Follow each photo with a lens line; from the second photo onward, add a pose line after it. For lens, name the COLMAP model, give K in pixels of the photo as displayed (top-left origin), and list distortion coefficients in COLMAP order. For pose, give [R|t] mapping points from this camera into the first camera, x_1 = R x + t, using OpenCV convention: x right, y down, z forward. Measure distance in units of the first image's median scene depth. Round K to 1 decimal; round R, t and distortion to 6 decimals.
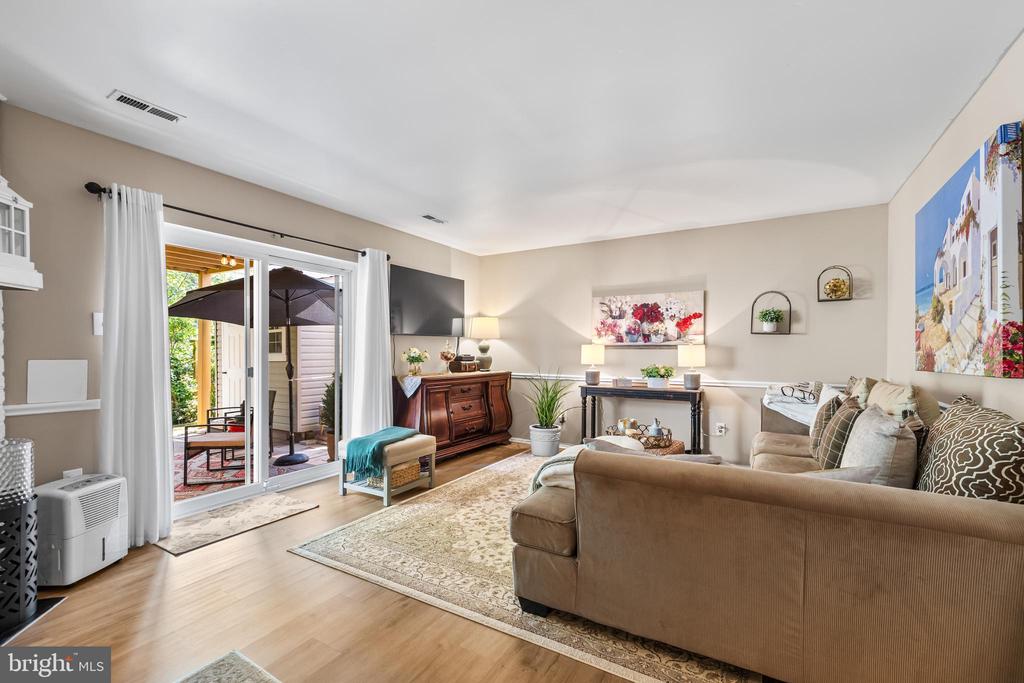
lens RADIAL K [[436.4, 0, 512.0], [0, 436.4, 352.8], [0, 0, 1]] dist [0.002544, 0.000578]
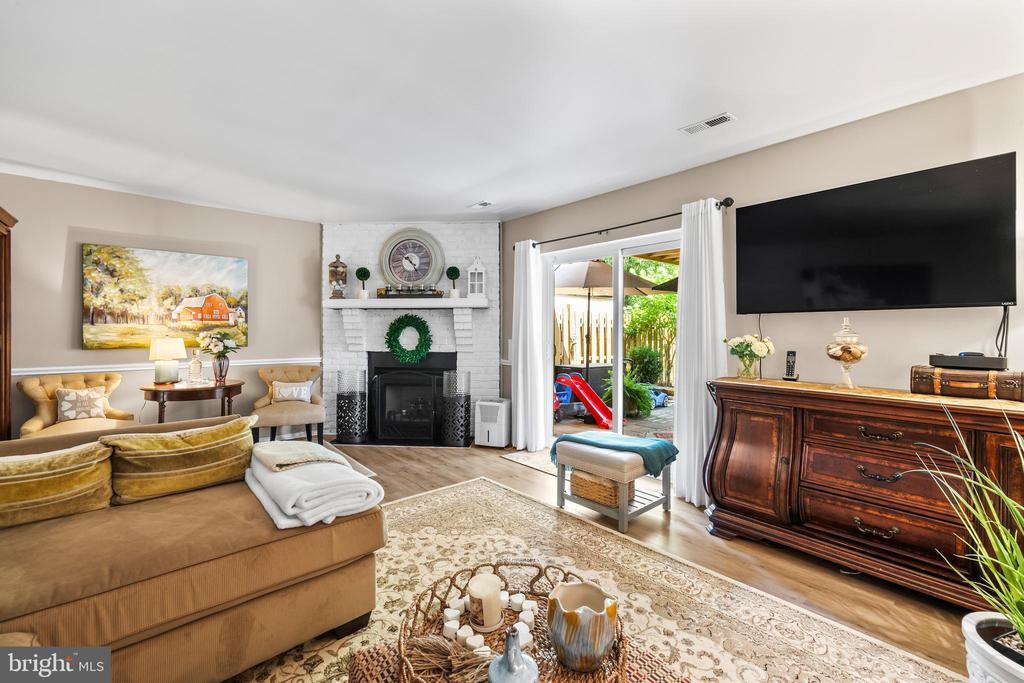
lens RADIAL K [[428.1, 0, 512.3], [0, 428.1, 330.6], [0, 0, 1]] dist [-0.000058, 0.000147]
pose [[-0.302255, -0.006258, -0.953207, 0.437624], [-0.012558, 0.999918, -0.002582, -0.010304], [0.953145, 0.011190, -0.302308, 0.848711]]
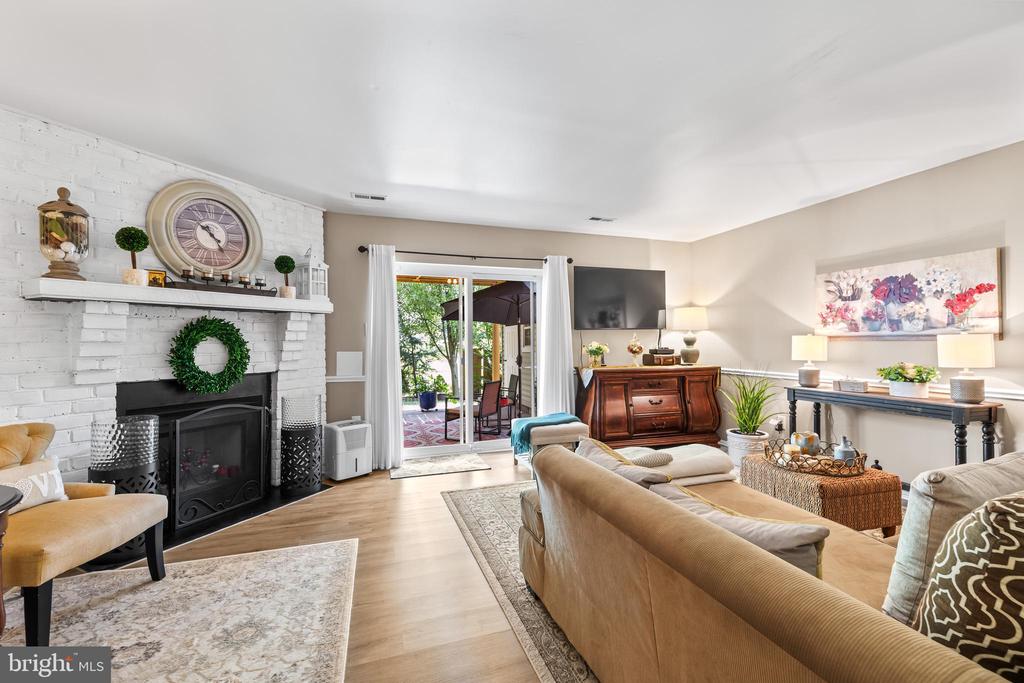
lens RADIAL K [[429.5, 0, 514.4], [0, 429.5, 338.3], [0, 0, 1]] dist [0.001485, 0.000984]
pose [[0.760227, -0.011588, -0.649555, 0.304245], [0.004053, 0.999906, -0.013095, -0.005997], [0.649645, 0.007323, 0.760202, 0.071331]]
